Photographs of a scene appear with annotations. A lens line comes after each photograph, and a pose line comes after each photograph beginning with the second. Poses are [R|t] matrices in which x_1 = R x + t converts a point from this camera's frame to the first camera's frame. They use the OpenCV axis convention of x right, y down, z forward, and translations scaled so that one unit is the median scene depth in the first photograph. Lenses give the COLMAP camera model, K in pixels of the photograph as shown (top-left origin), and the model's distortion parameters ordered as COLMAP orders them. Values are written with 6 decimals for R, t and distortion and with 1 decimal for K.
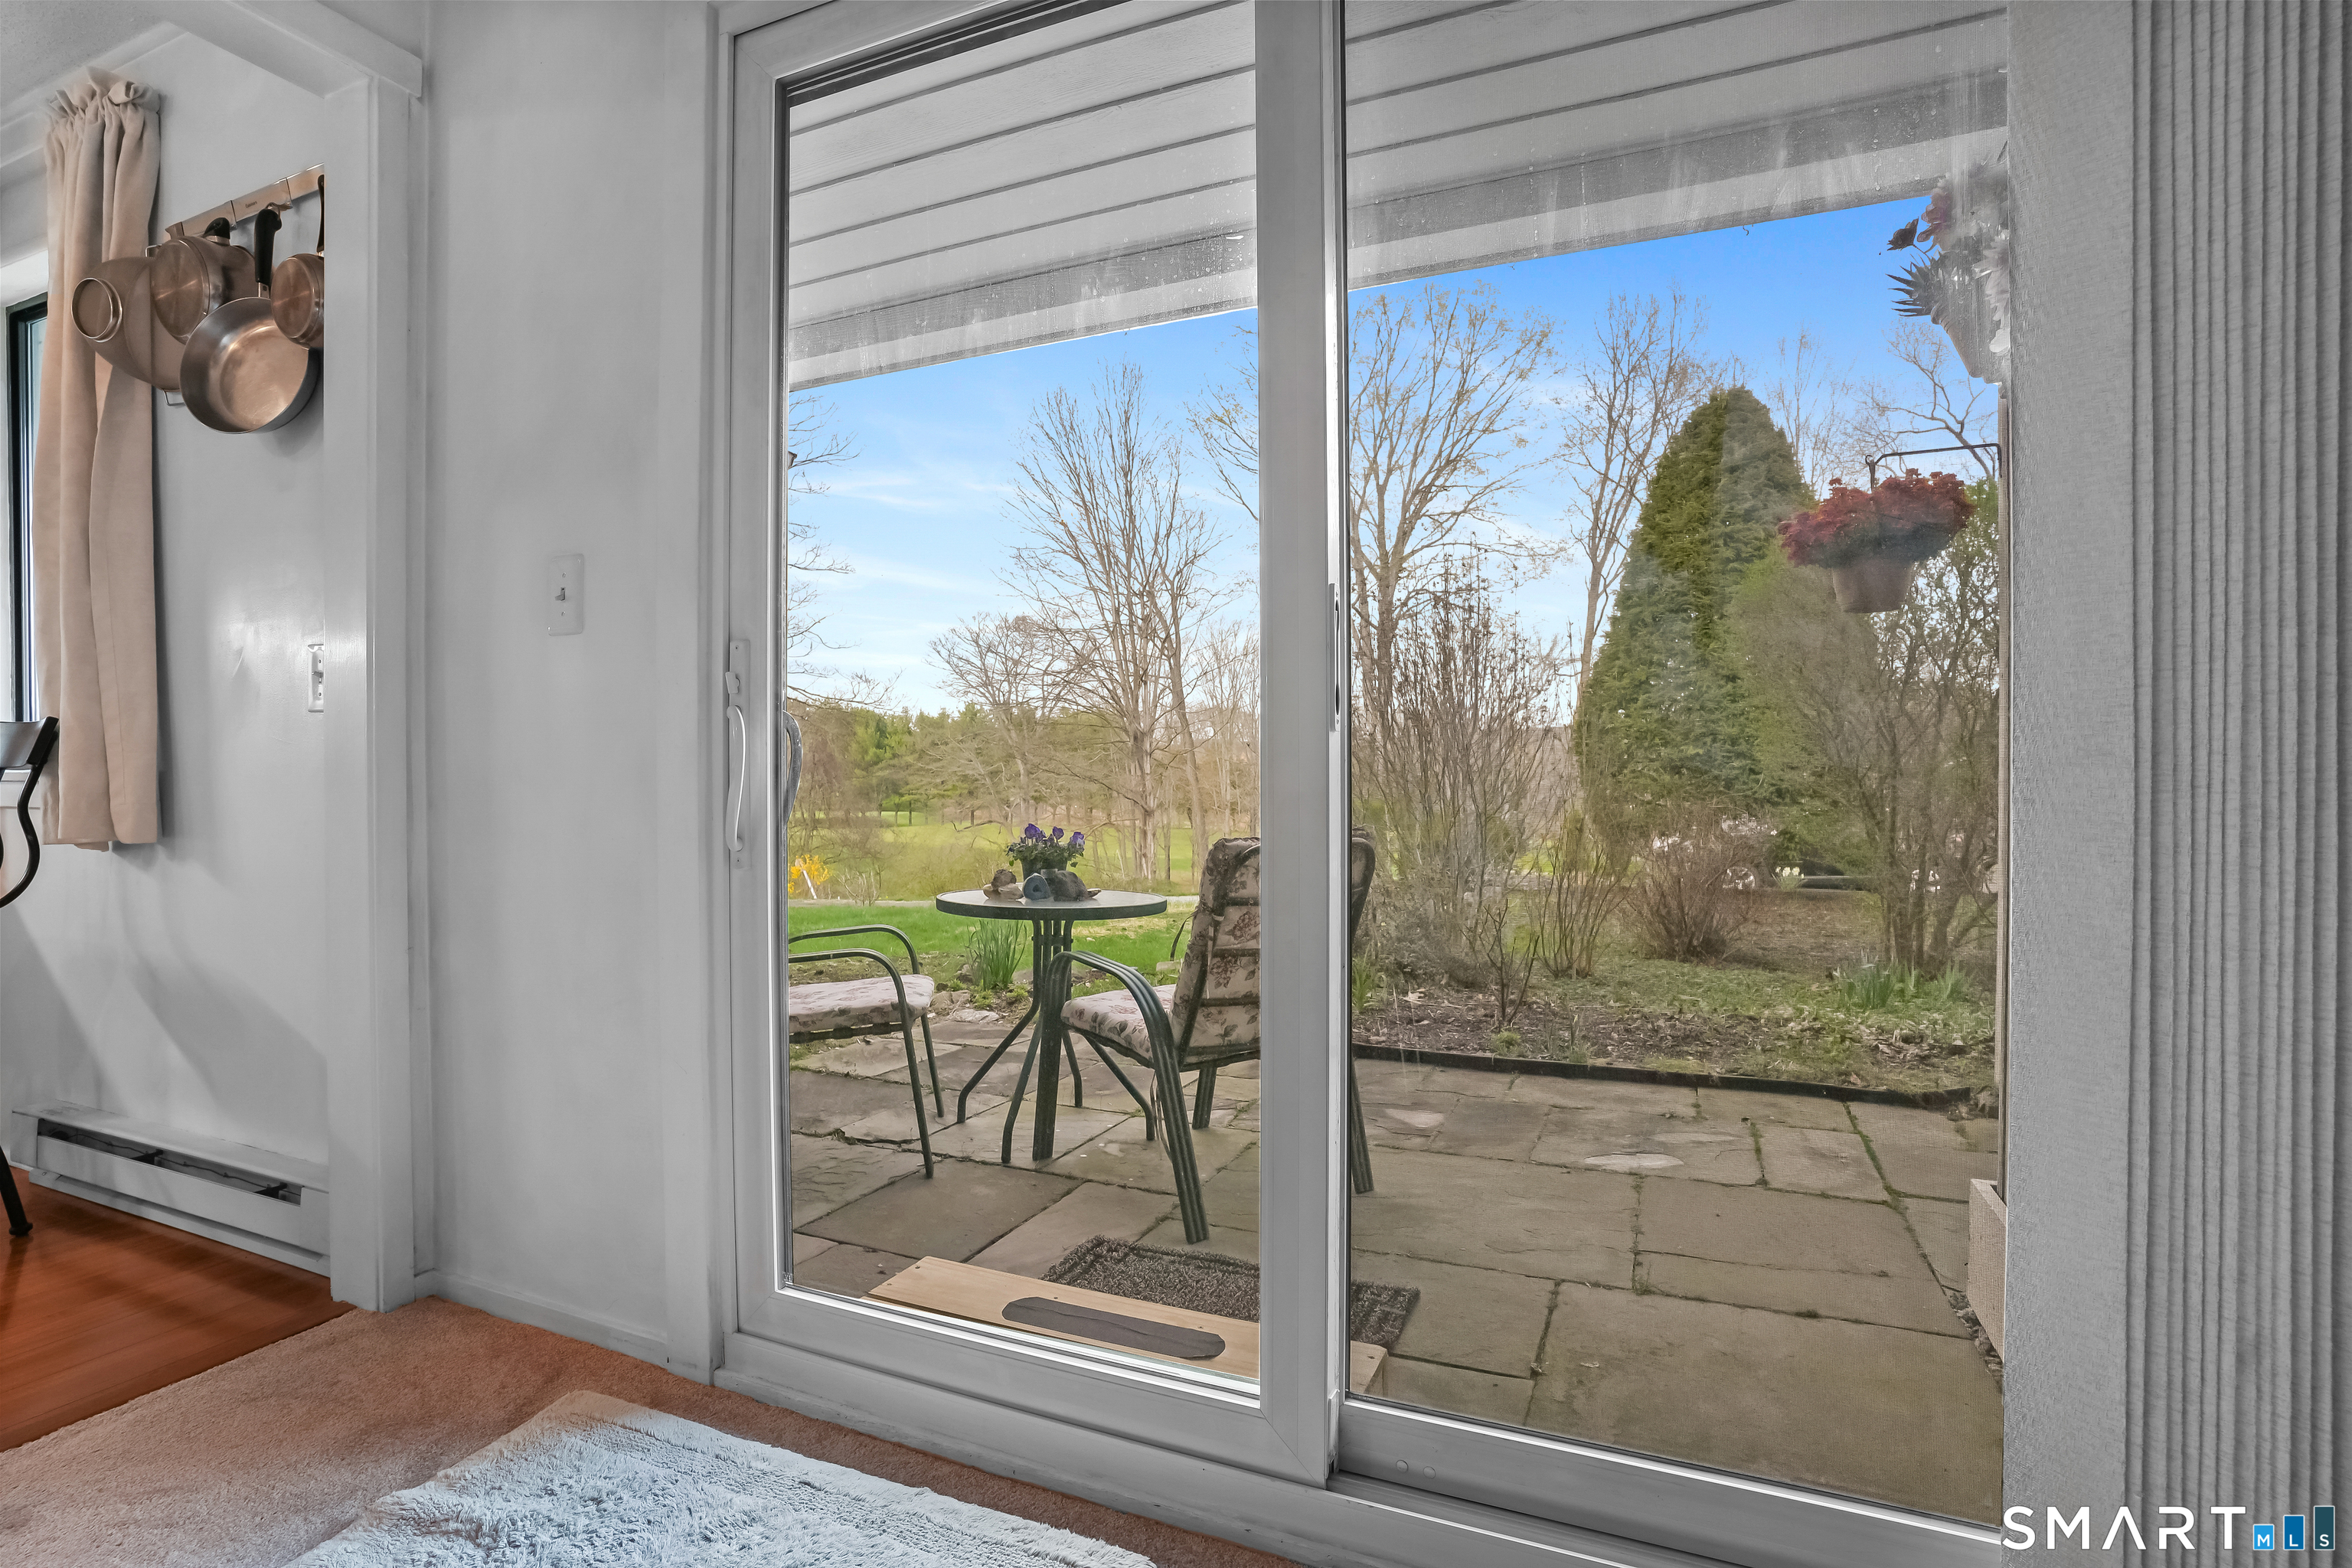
lens RADIAL K [[1147.8, 0, 1176.0], [0, 1147.8, 787.3], [0, 0, 1]] dist [-0.080311, 0.036926]
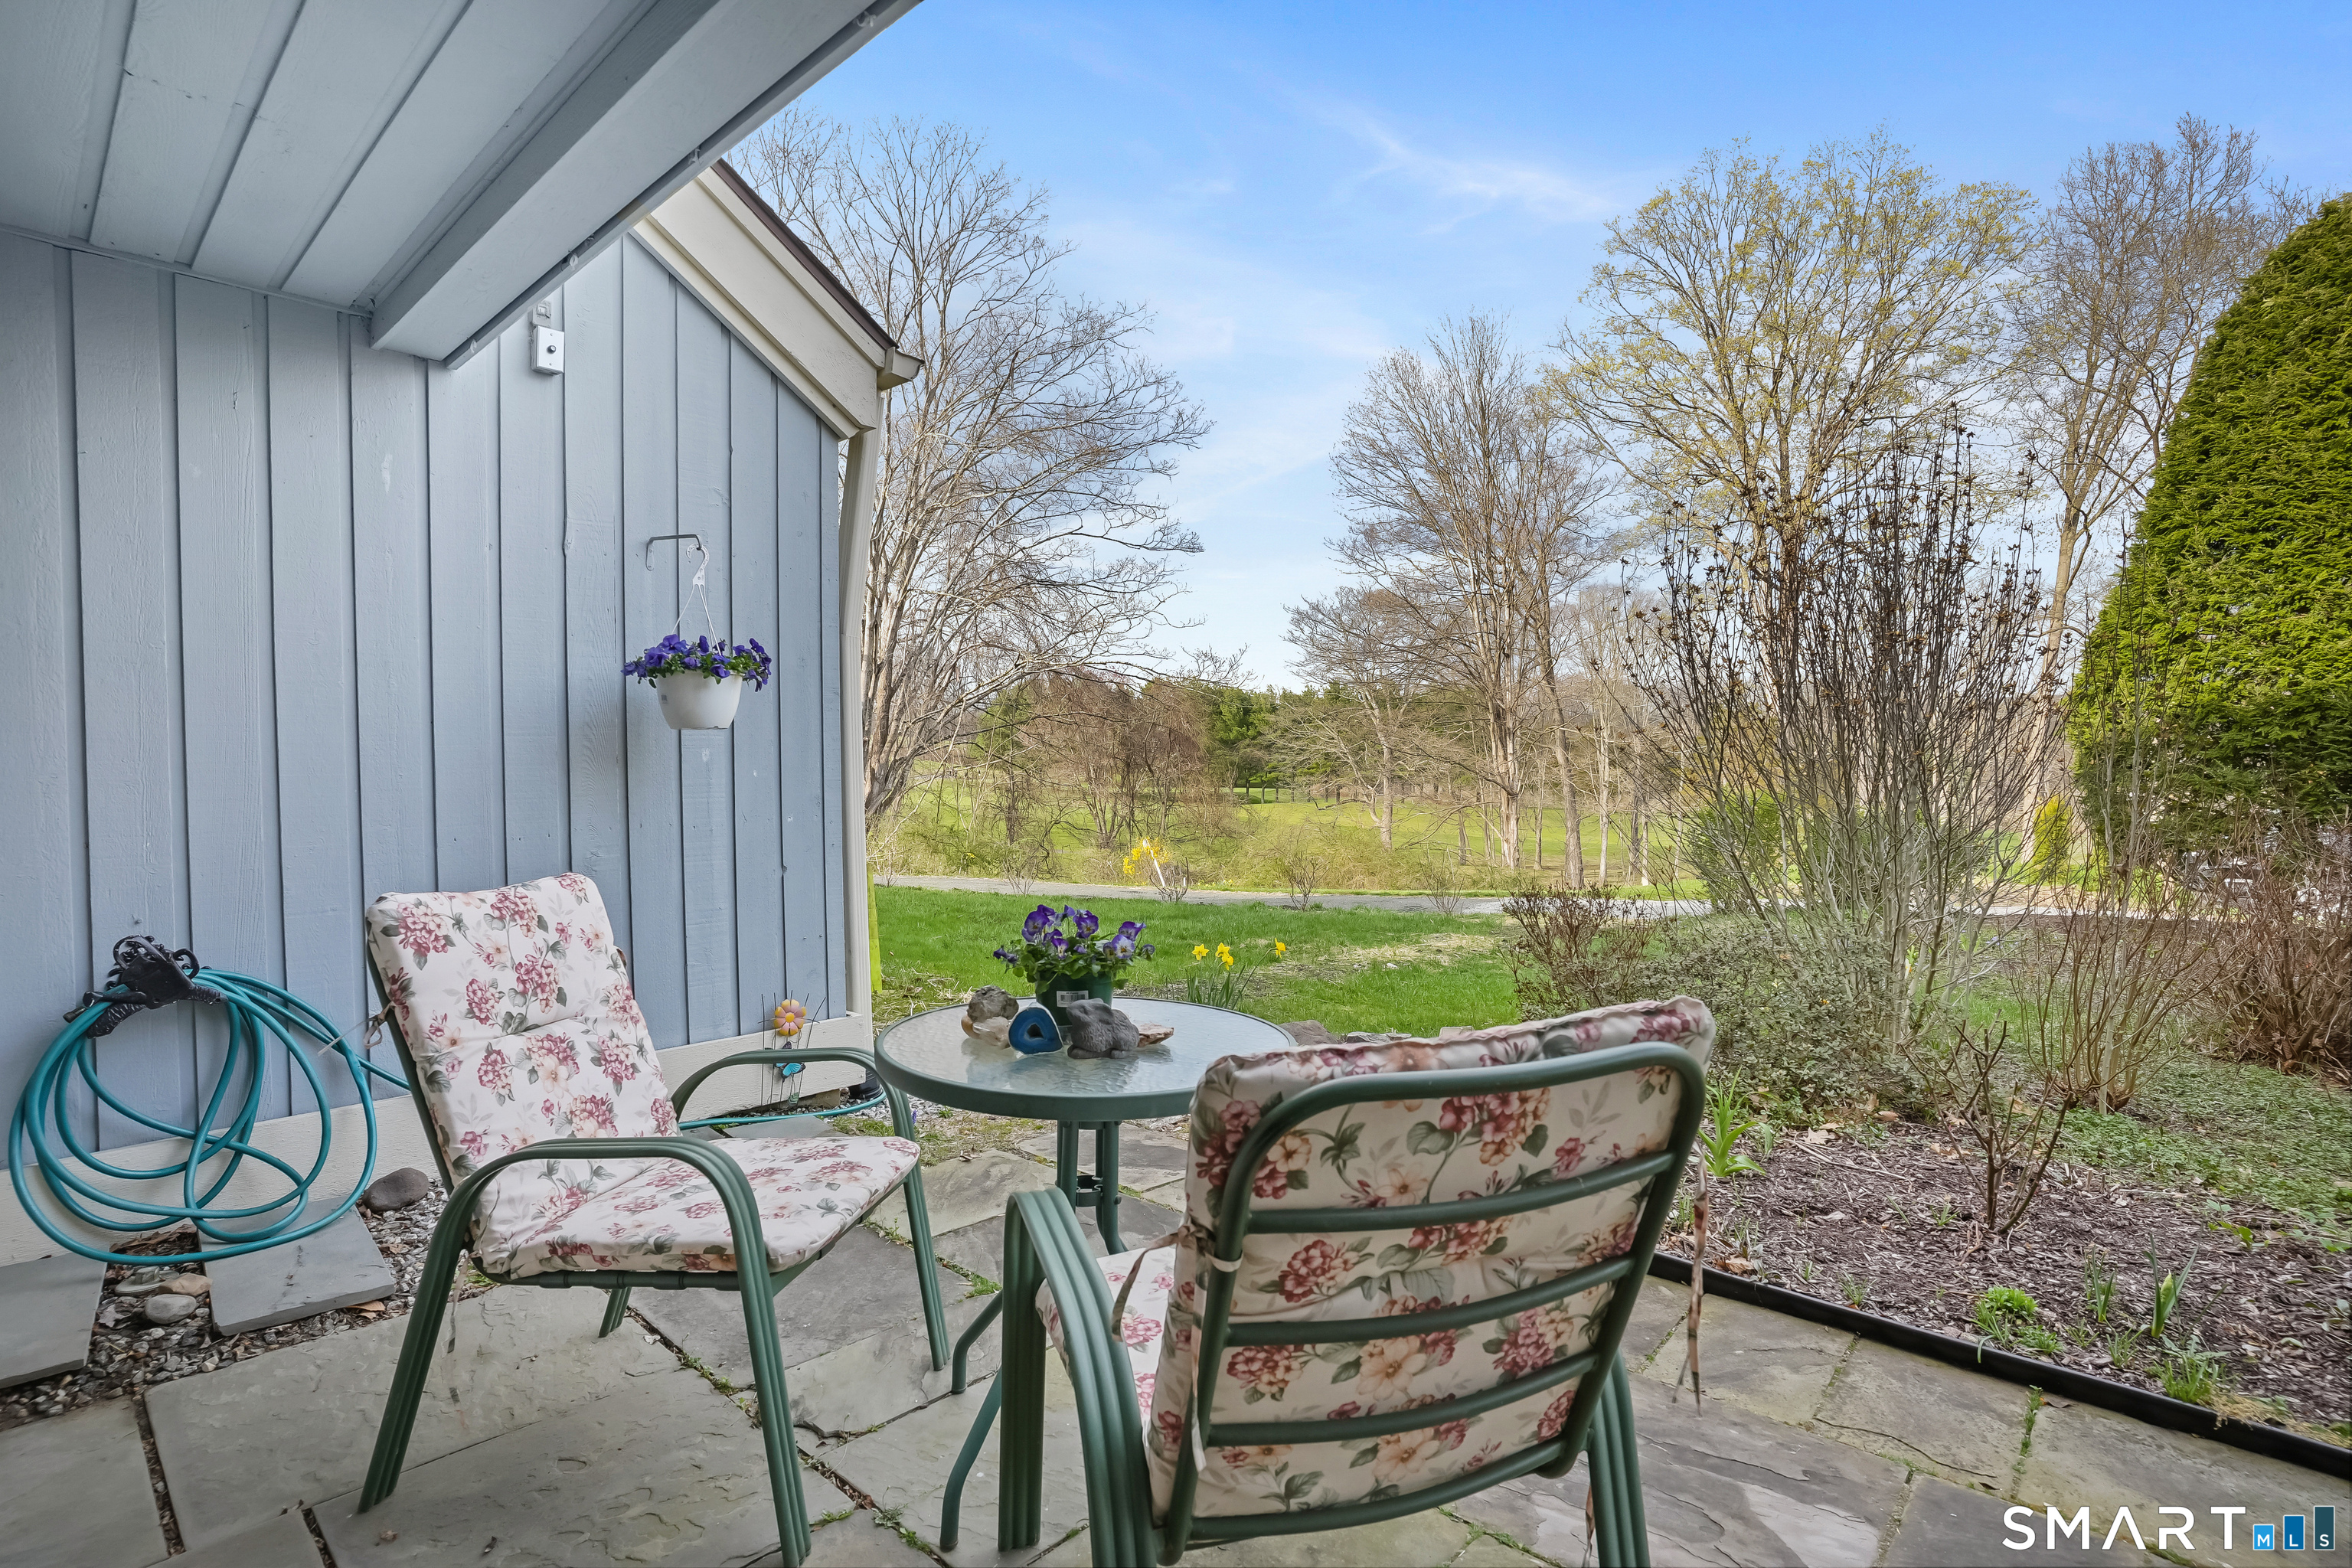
lens RADIAL K [[1138.6, 0, 1164.2], [0, 1138.6, 767.1], [0, 0, 1]] dist [-0.093655, 0.040151]
pose [[0.945018, 0.006059, -0.326962, 0.045798], [-0.005071, 0.999980, 0.003873, -0.016018], [0.326978, -0.002002, 0.945030, 0.219558]]
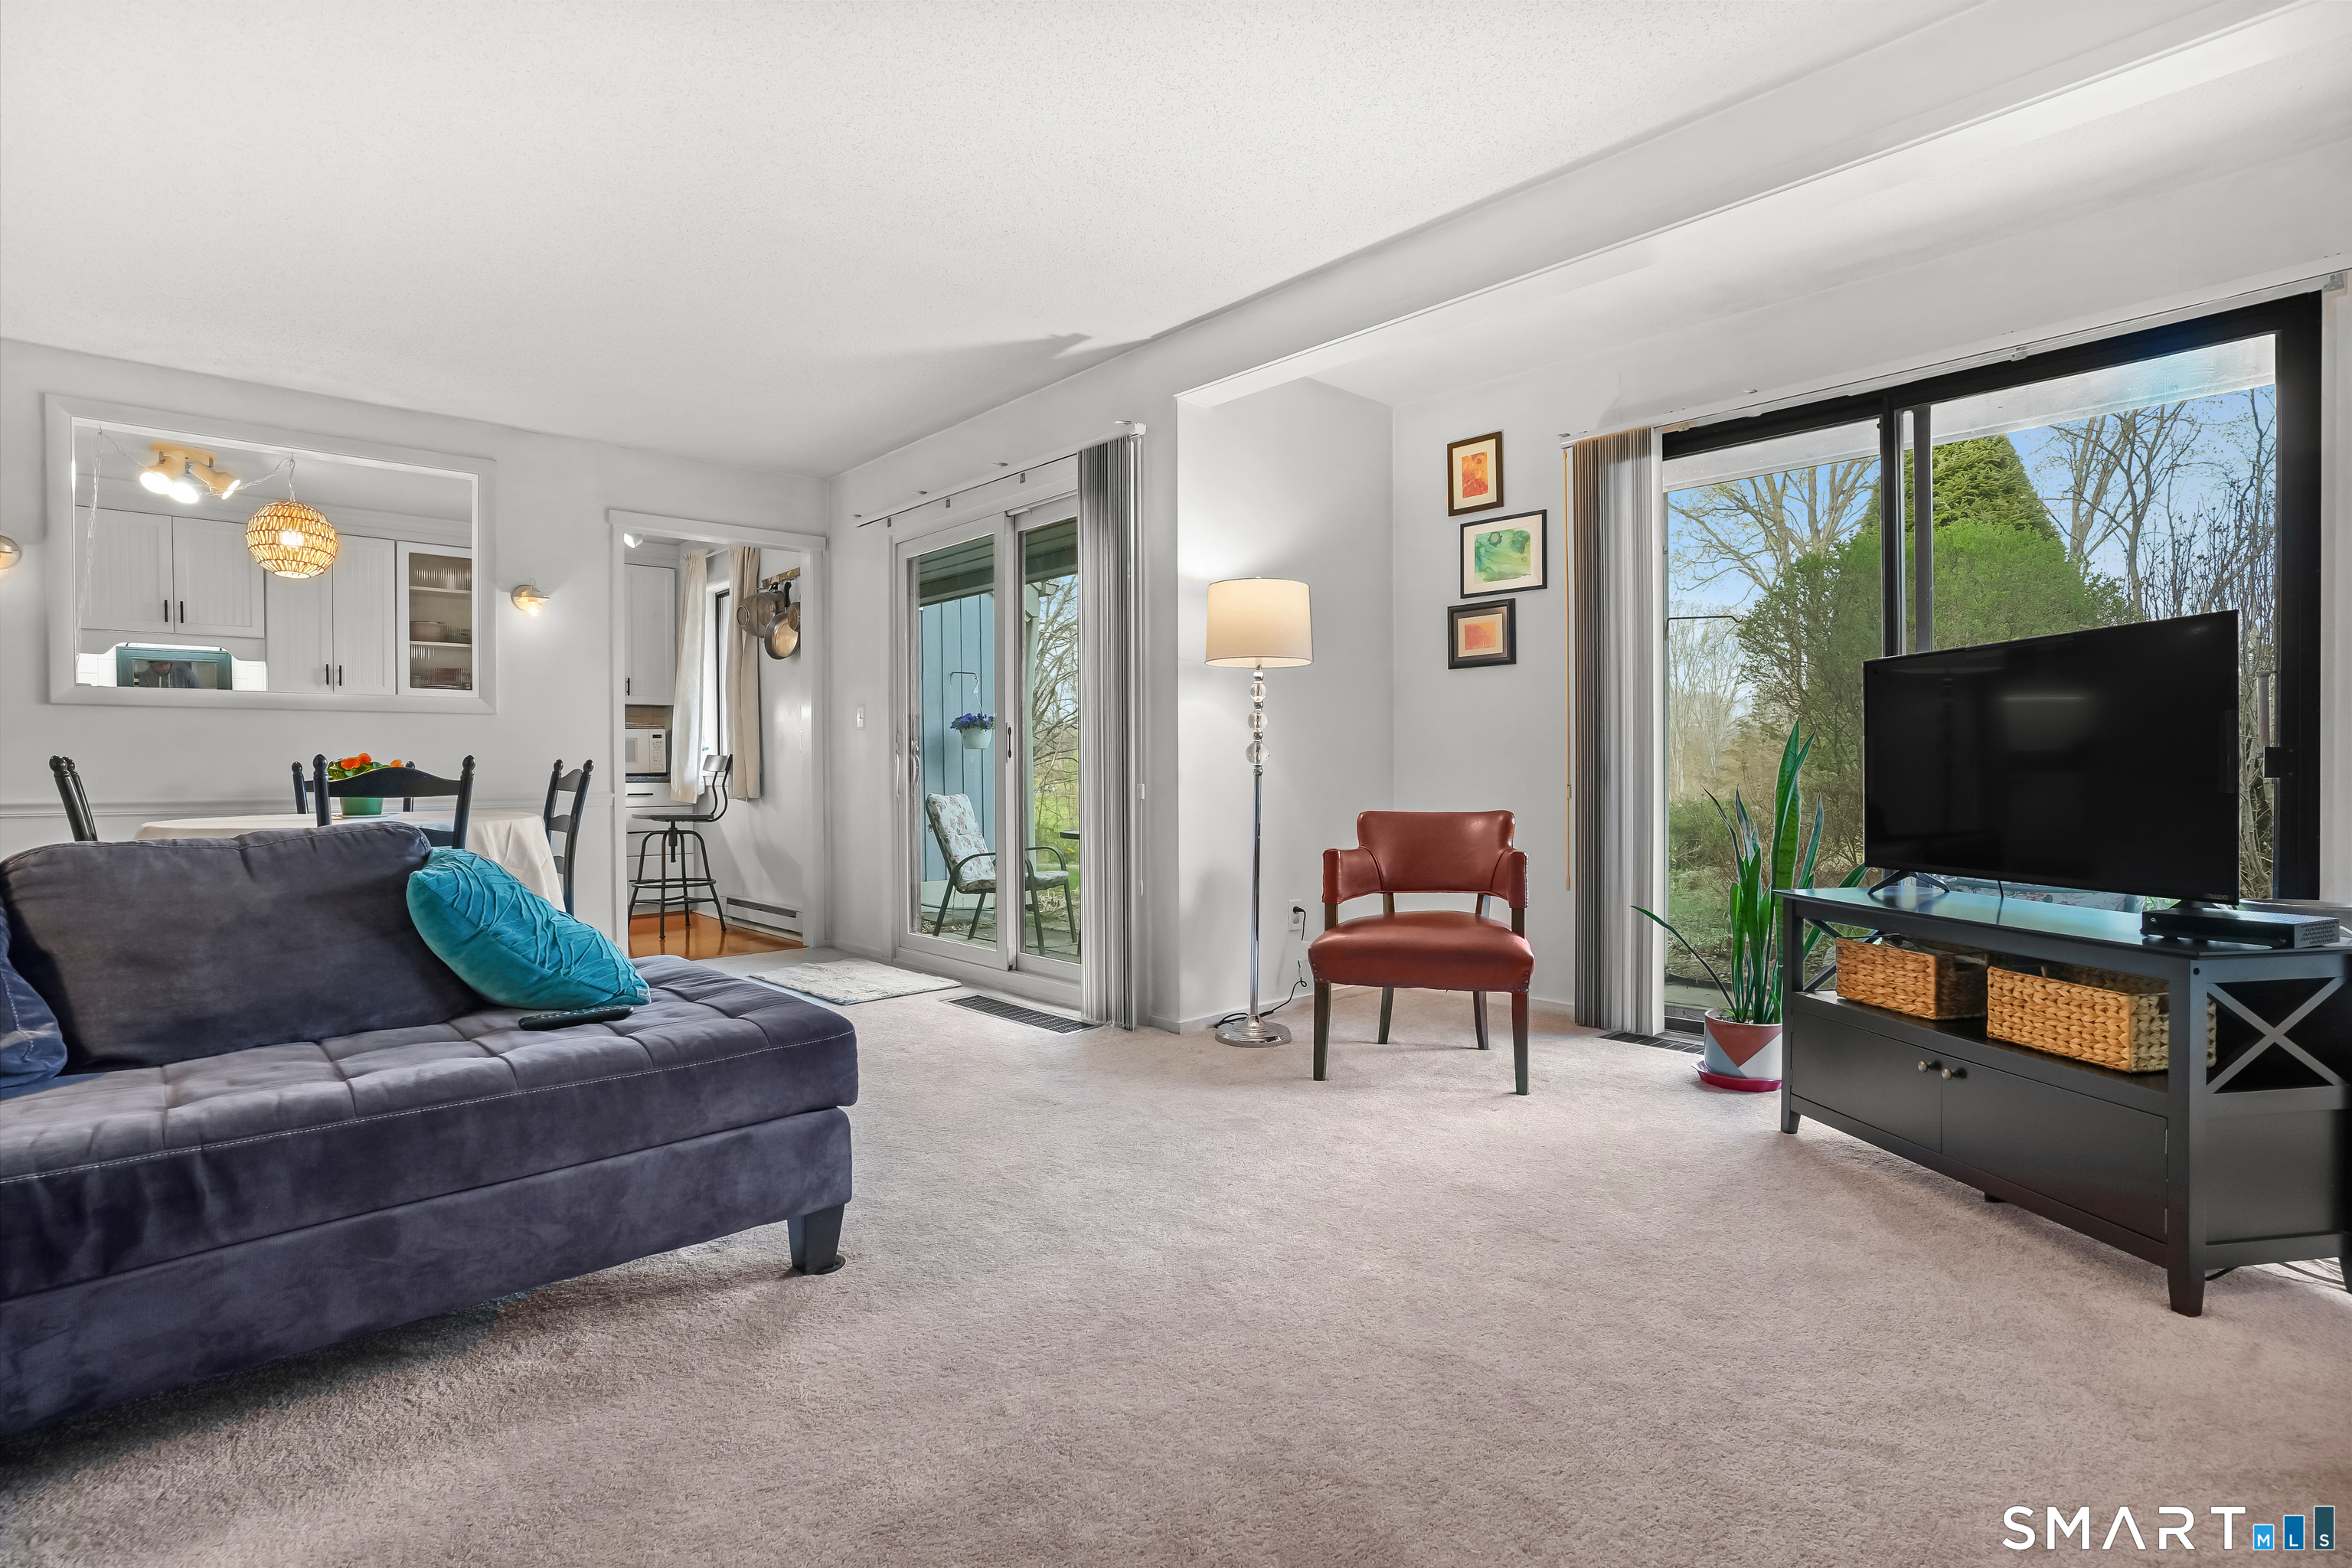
lens RADIAL K [[1147.8, 0, 1176.0], [0, 1147.8, 787.3], [0, 0, 1]] dist [-0.080311, 0.036926]
pose [[0.918590, 0.001582, -0.395208, 0.346985], [0.000883, 0.999981, 0.006054, 0.001798], [0.395210, -0.005910, 0.918572, -0.360626]]
